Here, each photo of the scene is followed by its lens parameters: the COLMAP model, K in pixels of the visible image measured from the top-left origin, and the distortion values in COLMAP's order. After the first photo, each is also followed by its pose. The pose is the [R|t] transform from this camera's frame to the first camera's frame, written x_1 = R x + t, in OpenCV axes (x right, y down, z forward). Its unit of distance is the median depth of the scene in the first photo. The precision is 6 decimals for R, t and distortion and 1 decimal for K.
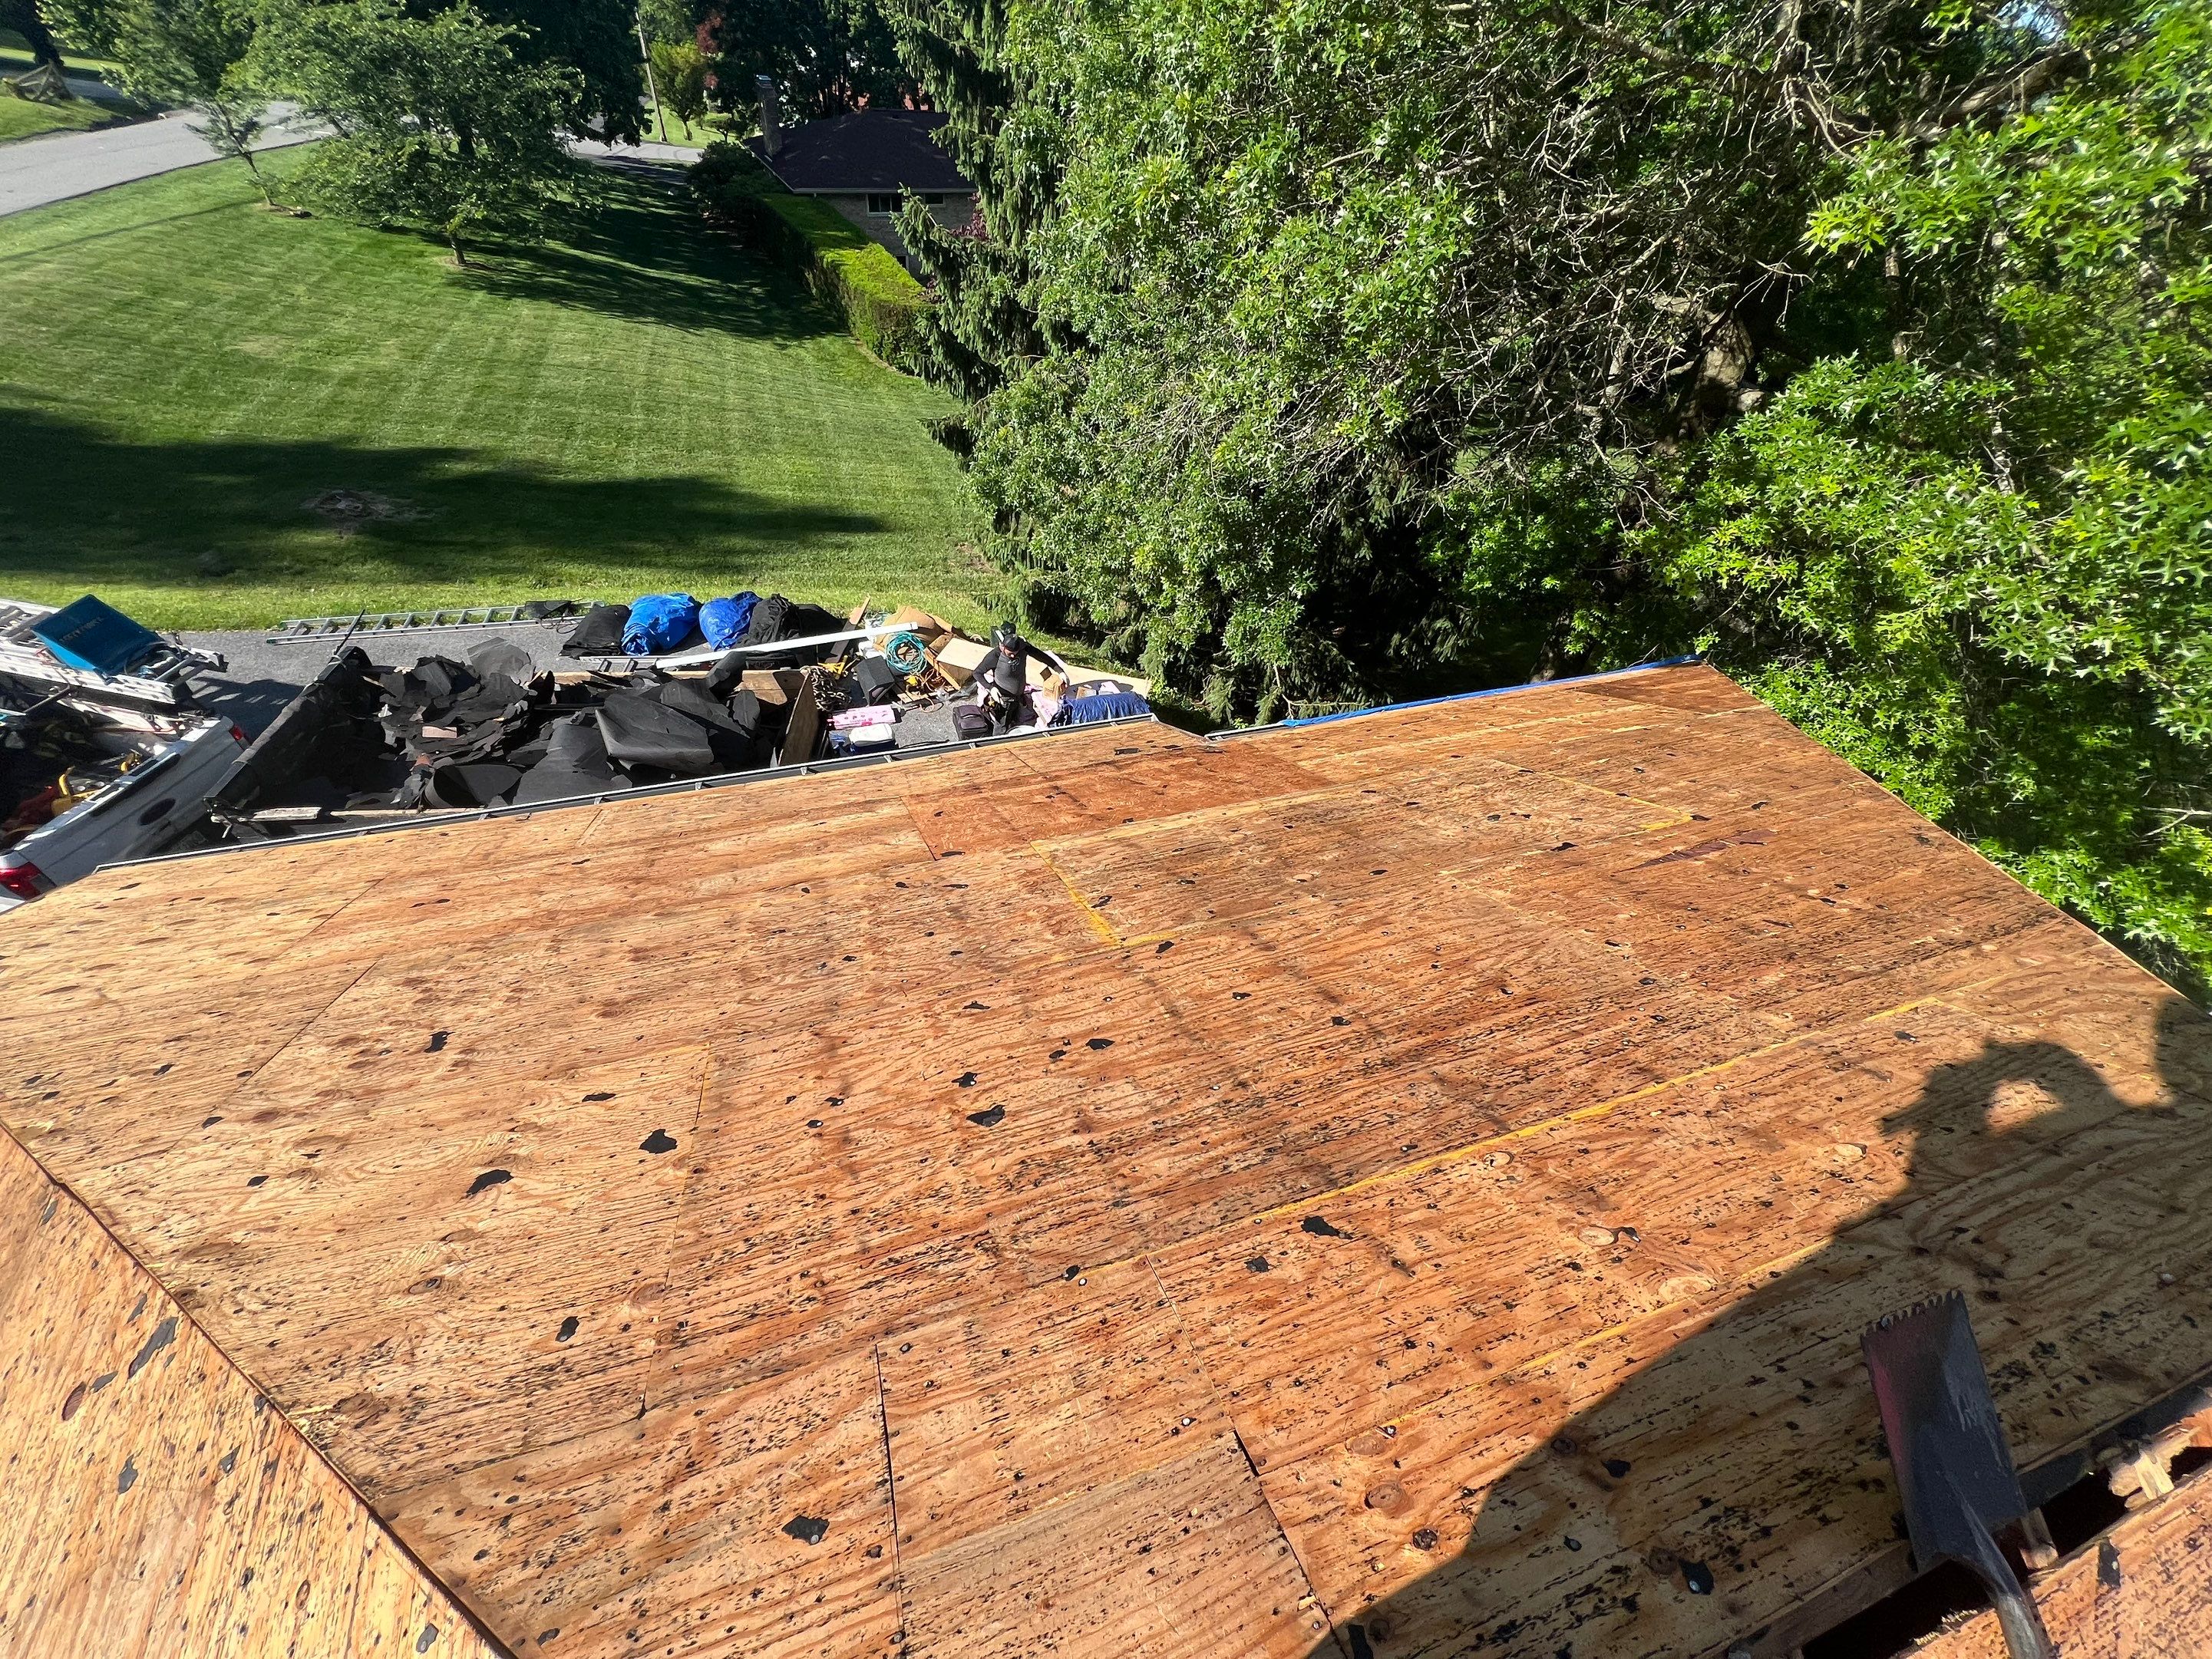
lens RADIAL K [[884.1, 0, 1102.2], [0, 884.1, 827.6], [0, 0, 1]] dist [-0.003105, 0.000865]
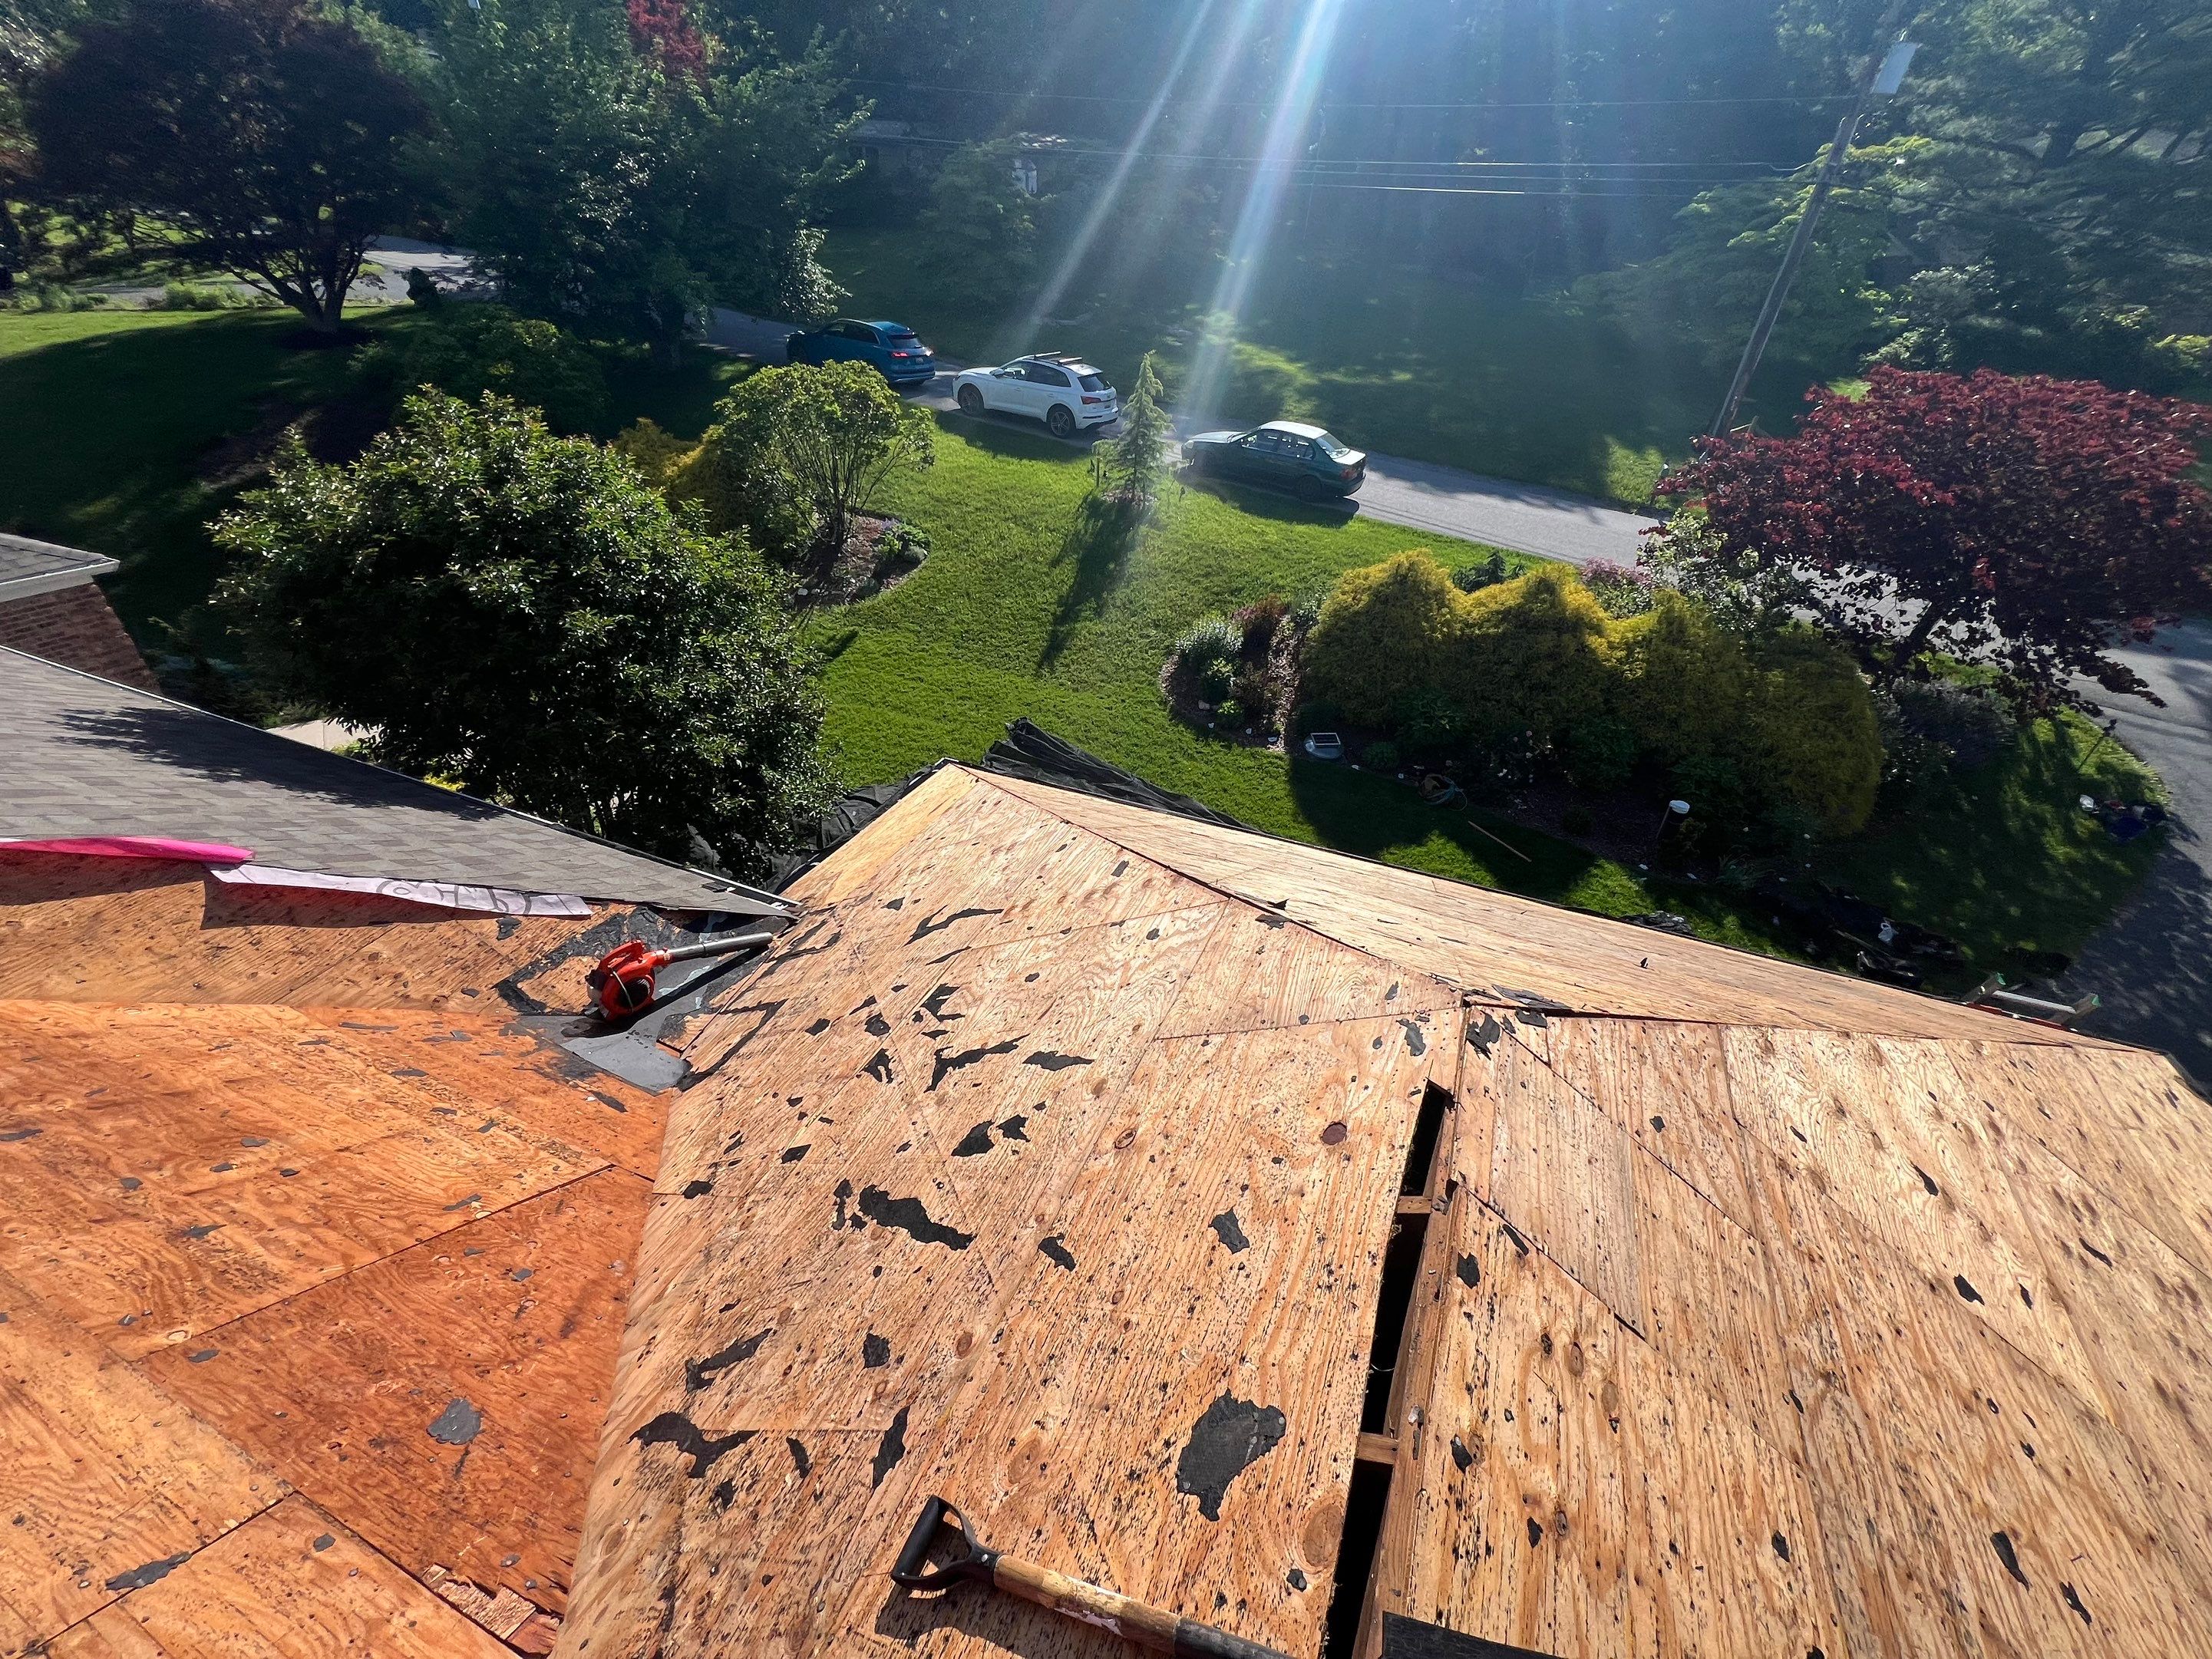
lens RADIAL K [[884.1, 0, 1102.2], [0, 884.1, 827.6], [0, 0, 1]] dist [-0.003105, 0.000865]
pose [[-0.661849, 0.318848, -0.678448, 0.220110], [-0.589403, 0.337891, 0.733780, -0.001572], [0.463206, 0.885531, -0.035703, 0.011129]]
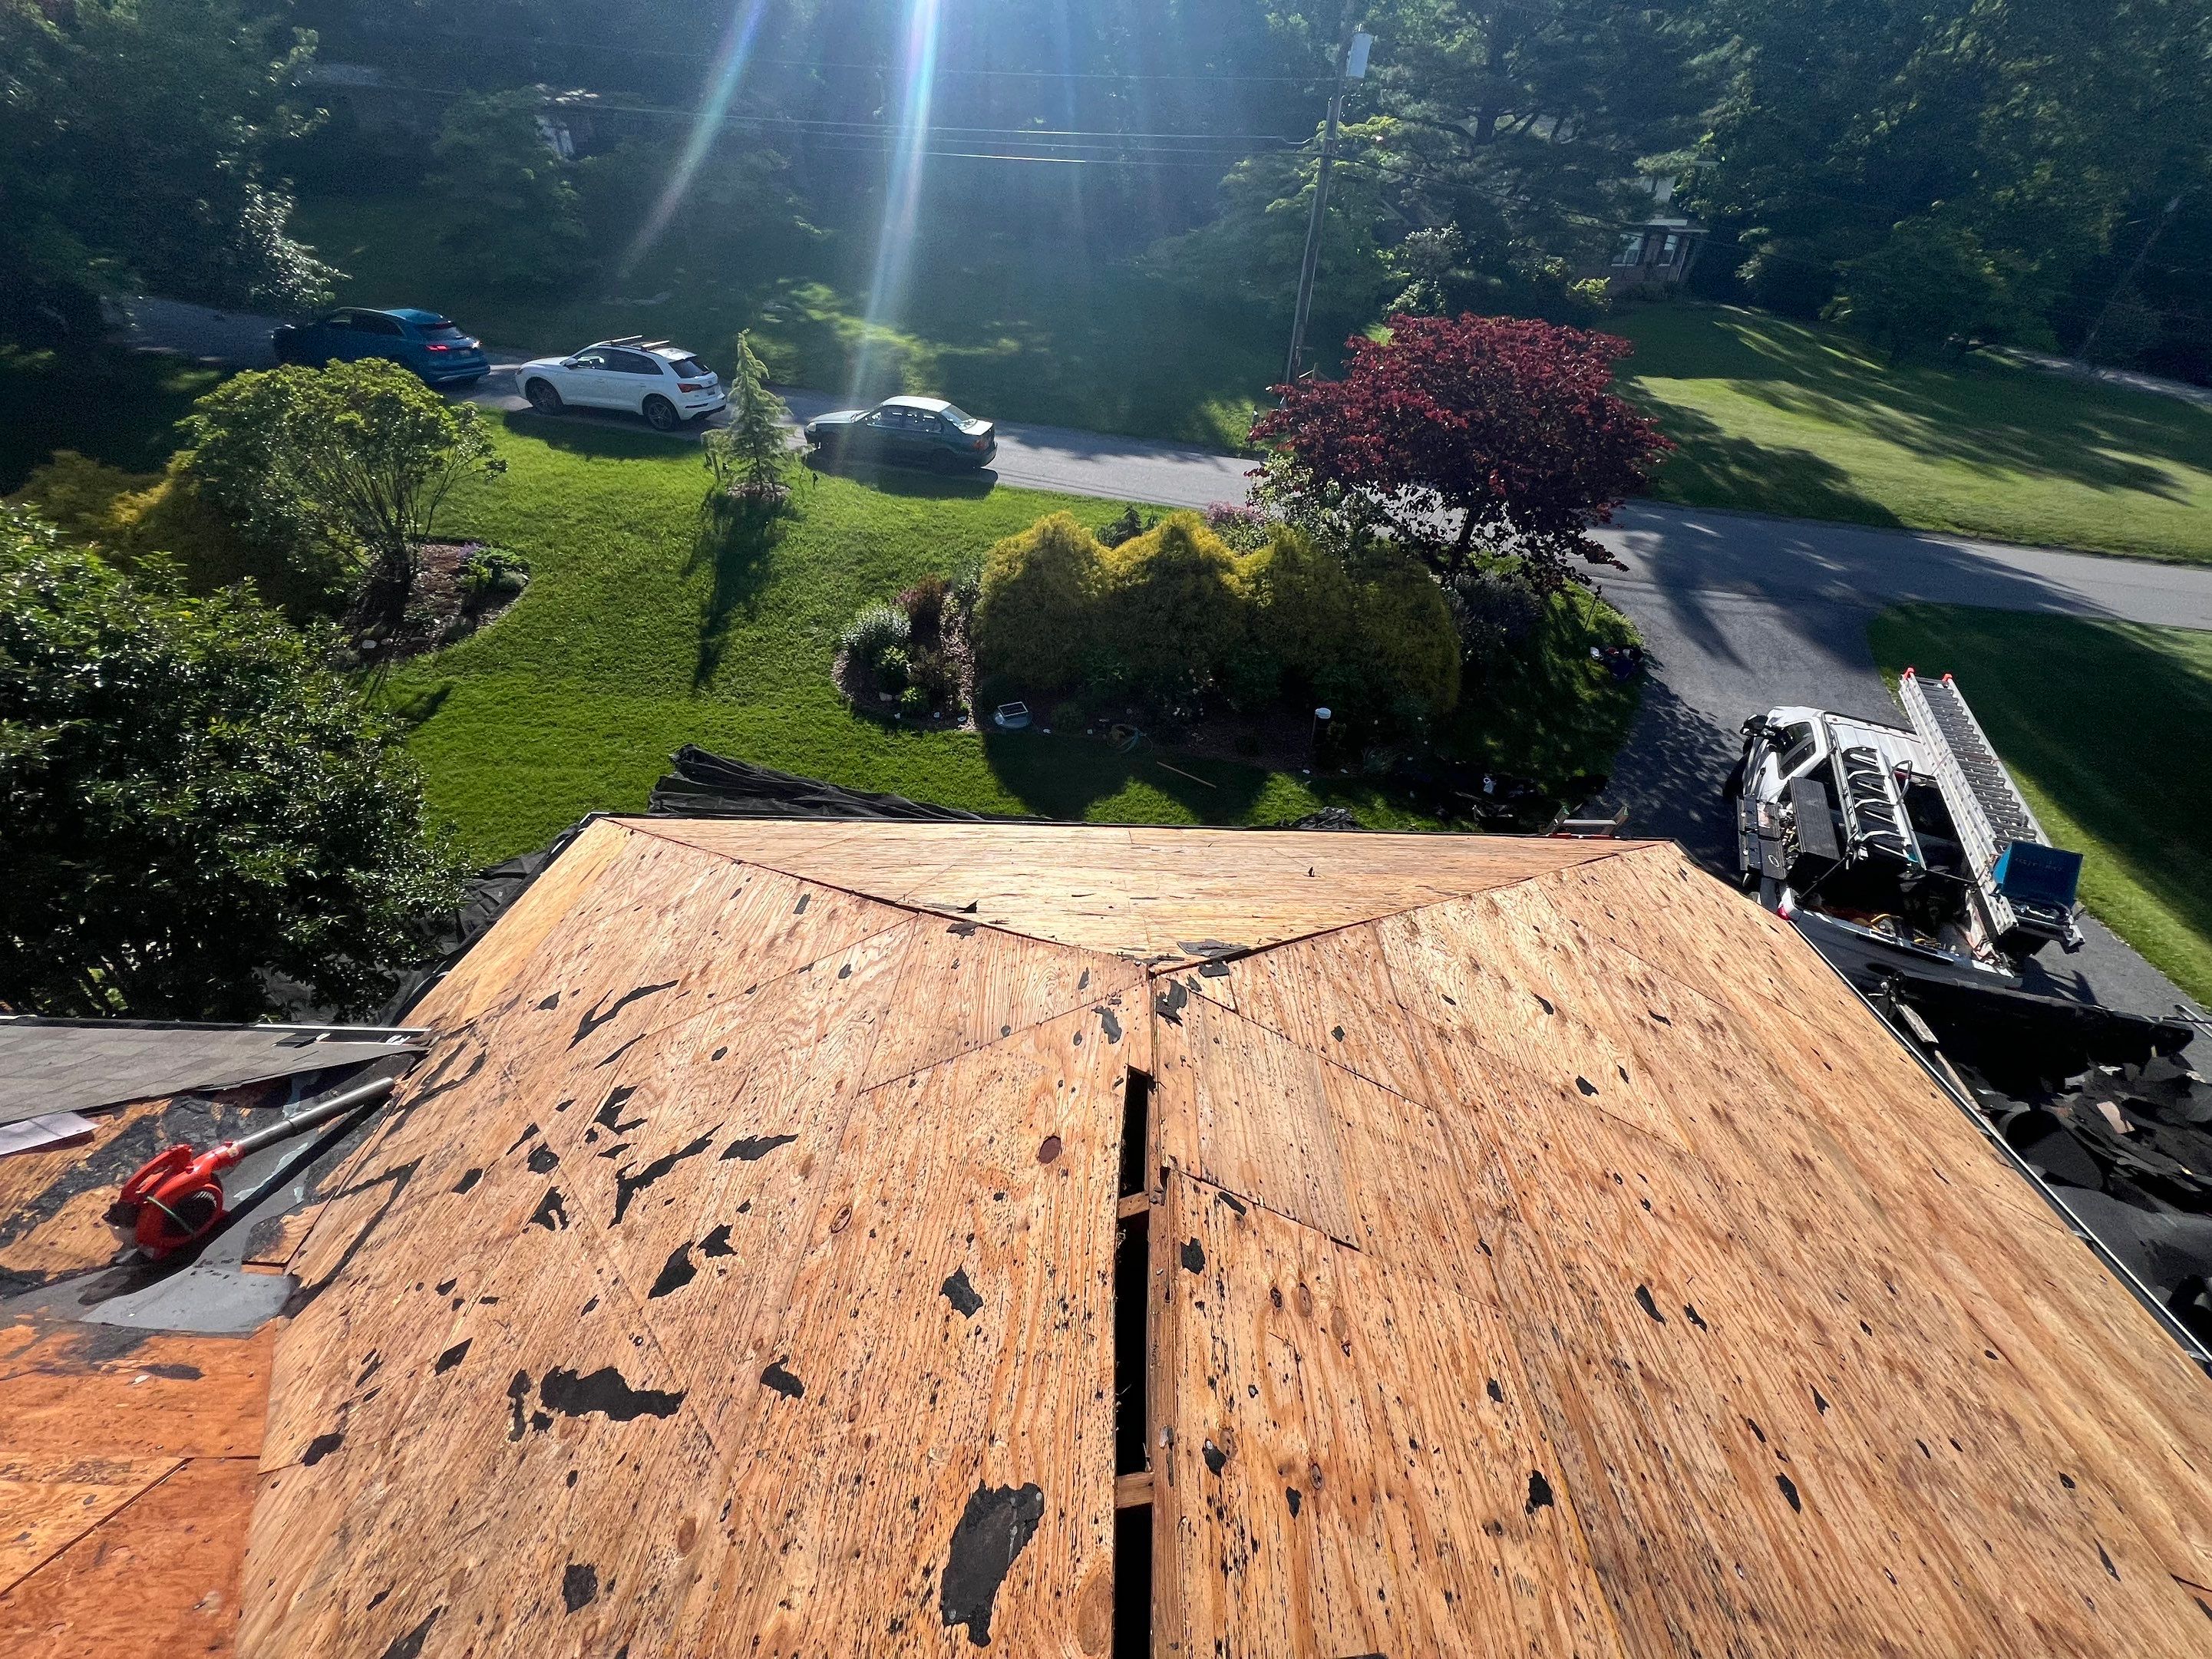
lens RADIAL K [[886.6, 0, 1106.0], [0, 886.6, 829.5], [0, 0, 1]] dist [-0.001591, 0.000643]
pose [[-0.332400, 0.448799, -0.829512, 0.189726], [-0.704134, 0.467046, 0.534849, -0.006792], [0.627459, 0.761872, 0.160769, 0.014332]]
